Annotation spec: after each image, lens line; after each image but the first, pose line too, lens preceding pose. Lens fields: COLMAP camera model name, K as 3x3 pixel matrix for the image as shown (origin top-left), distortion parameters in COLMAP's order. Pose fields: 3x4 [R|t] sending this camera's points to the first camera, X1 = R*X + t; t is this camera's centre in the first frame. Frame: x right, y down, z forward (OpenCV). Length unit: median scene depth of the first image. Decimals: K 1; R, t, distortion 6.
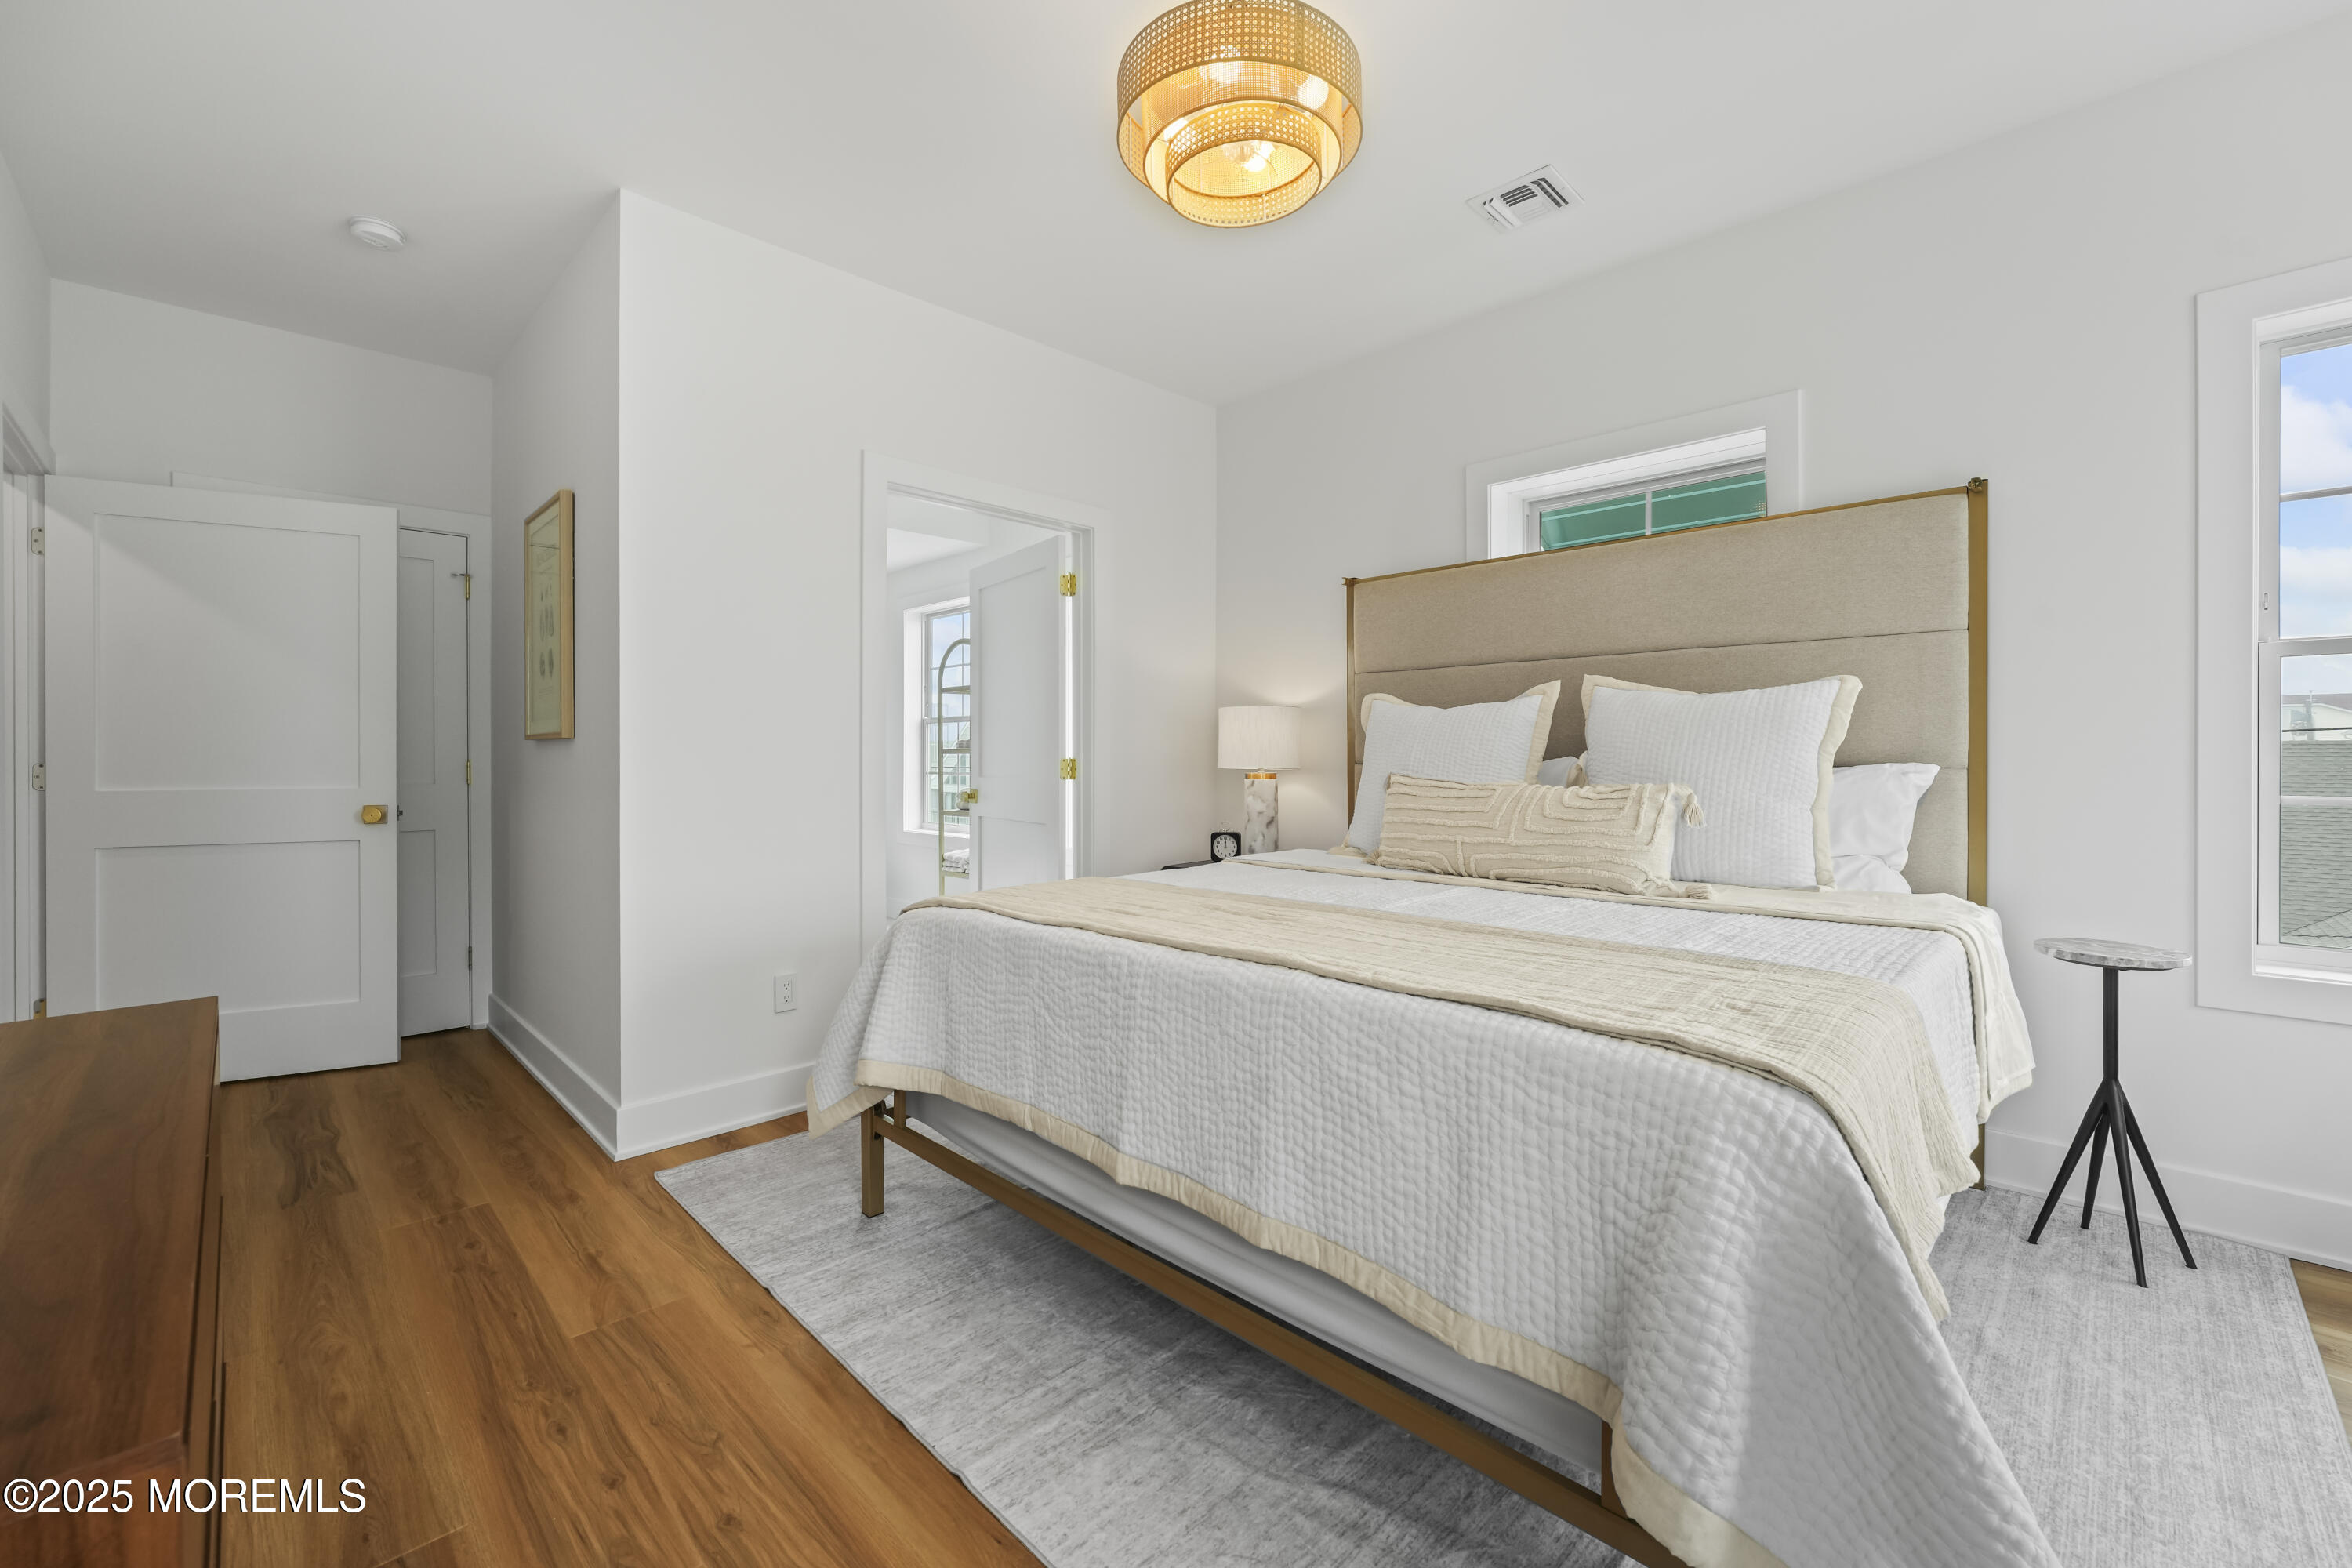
lens RADIAL K [[967.5, 0, 1169.3], [0, 967.5, 729.4], [0, 0, 1]] dist [-0.008803, 0.000092]
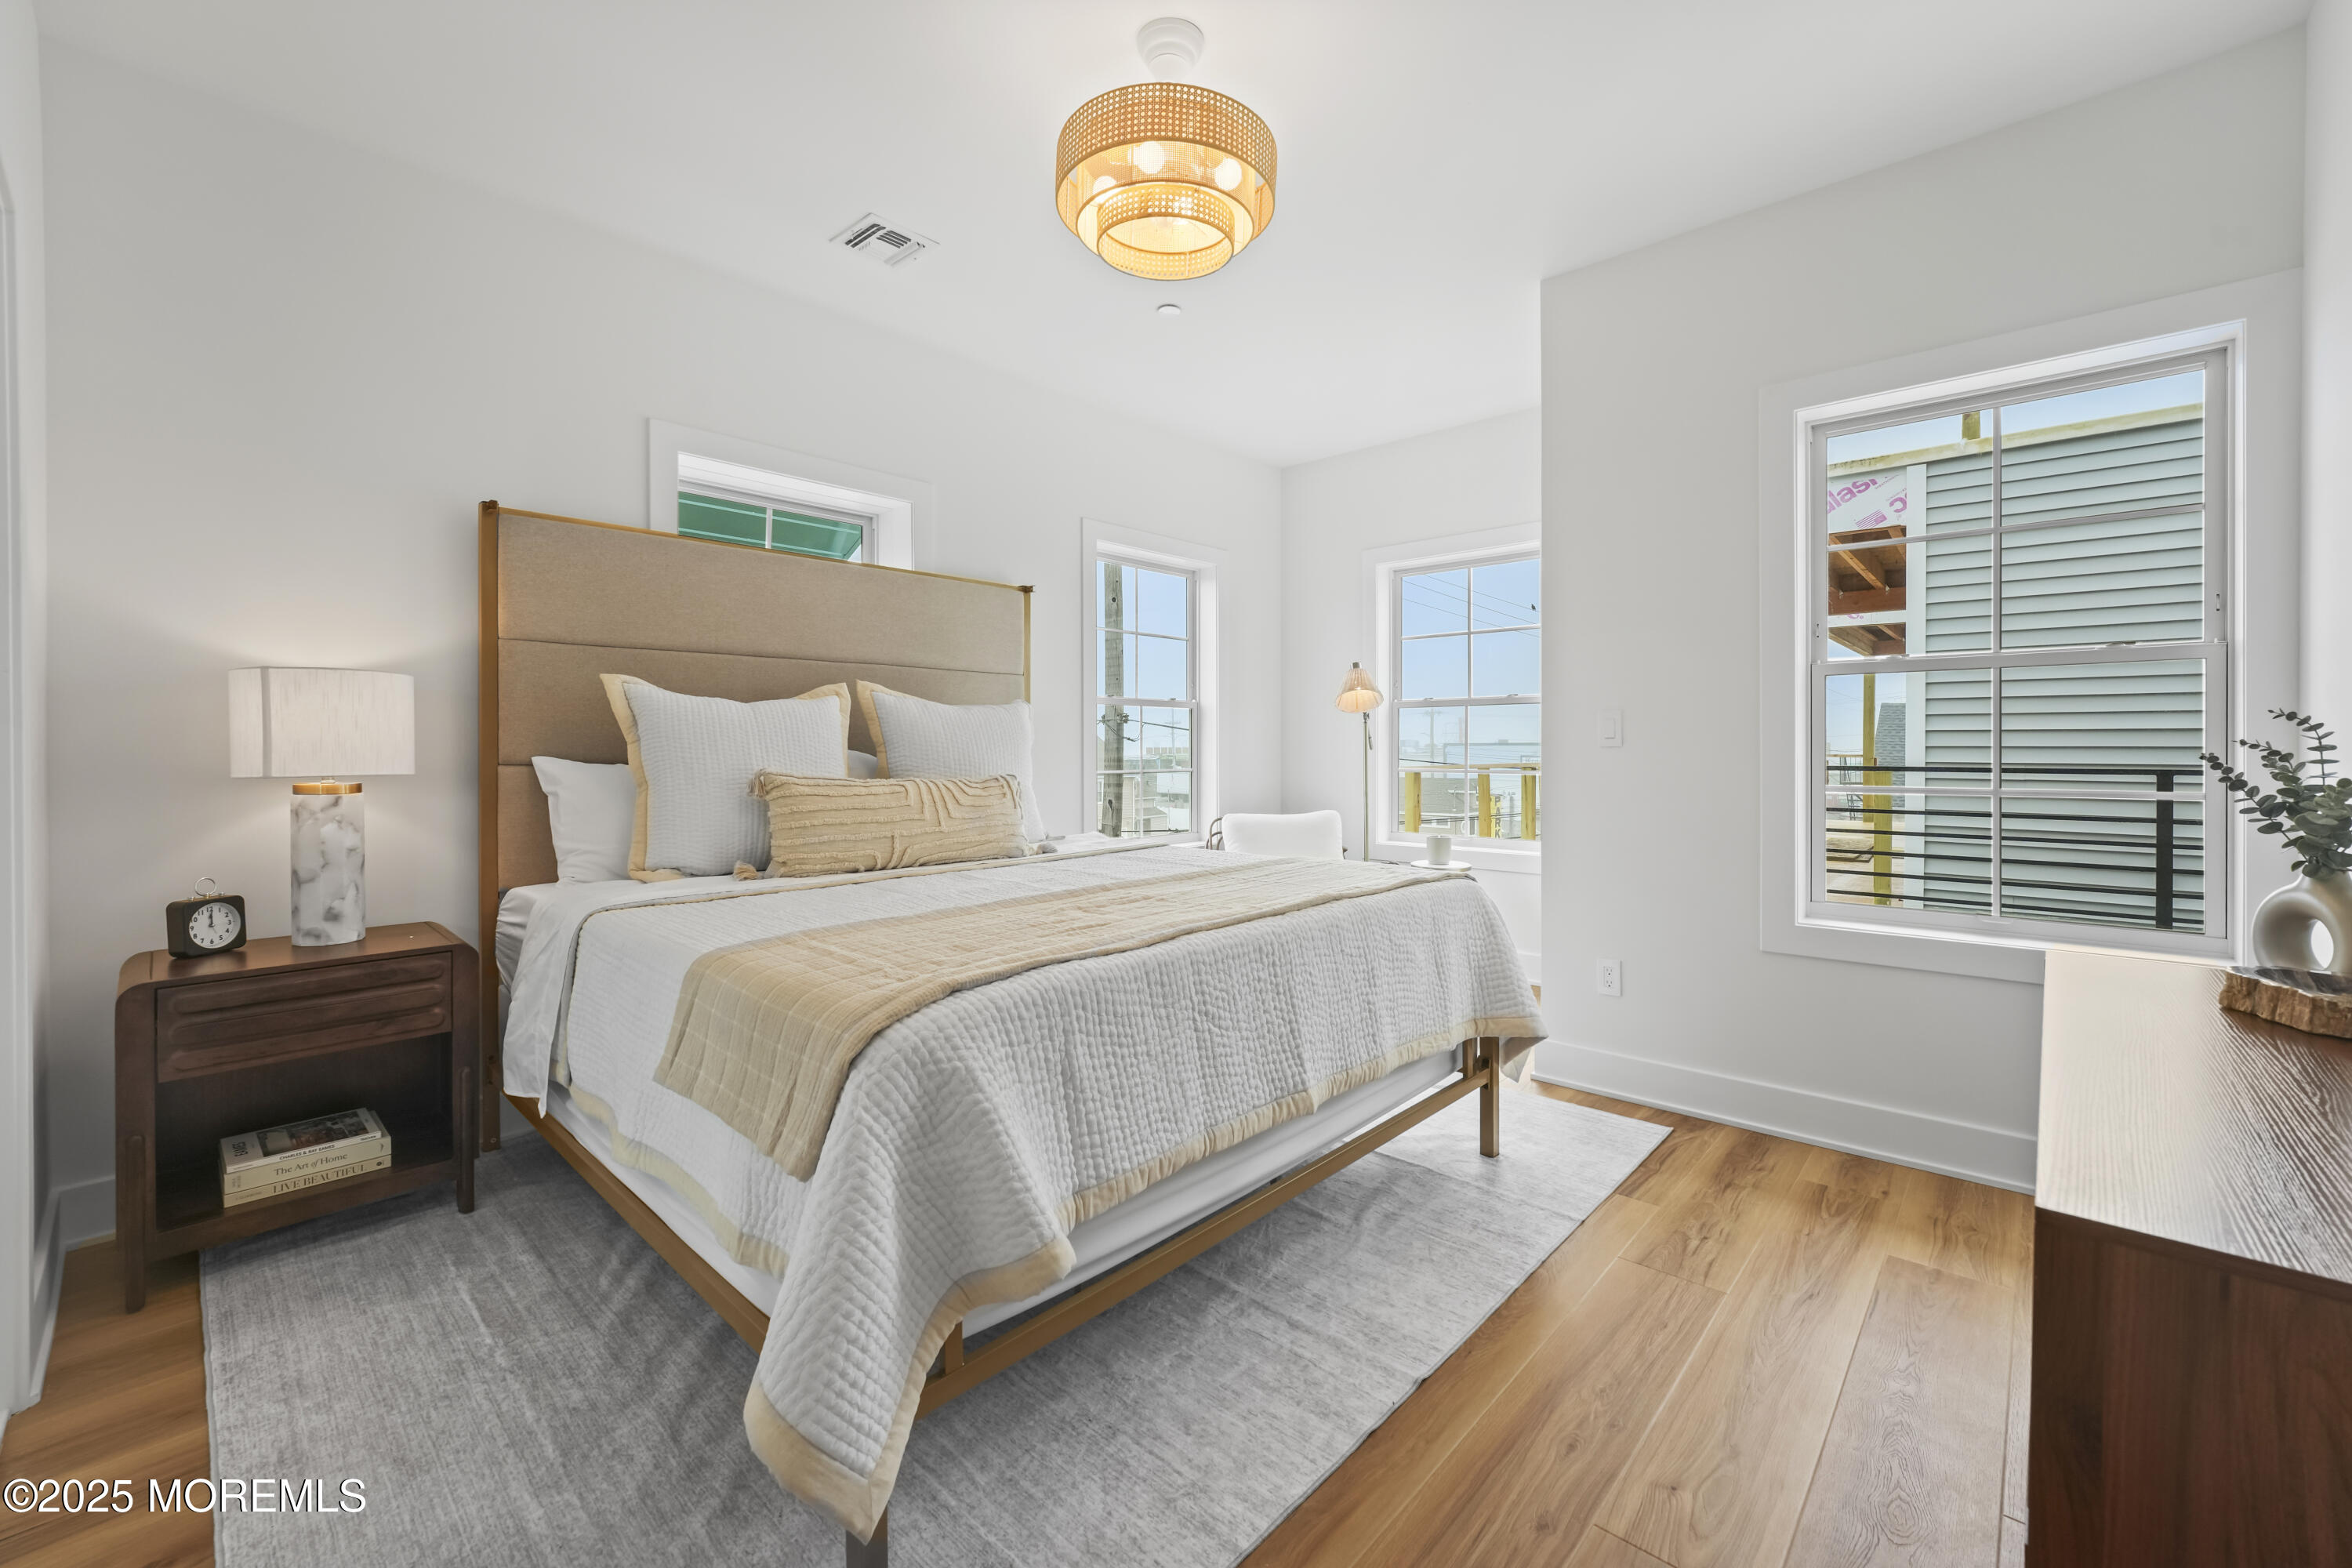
lens RADIAL K [[967.5, 0, 1169.3], [0, 967.5, 729.4], [0, 0, 1]] dist [-0.008803, 0.000092]
pose [[-0.050939, 0.021865, 0.998462, -1.081774], [-0.026989, 0.999365, -0.023262, 0.024769], [-0.998337, -0.028132, -0.050317, 1.088455]]
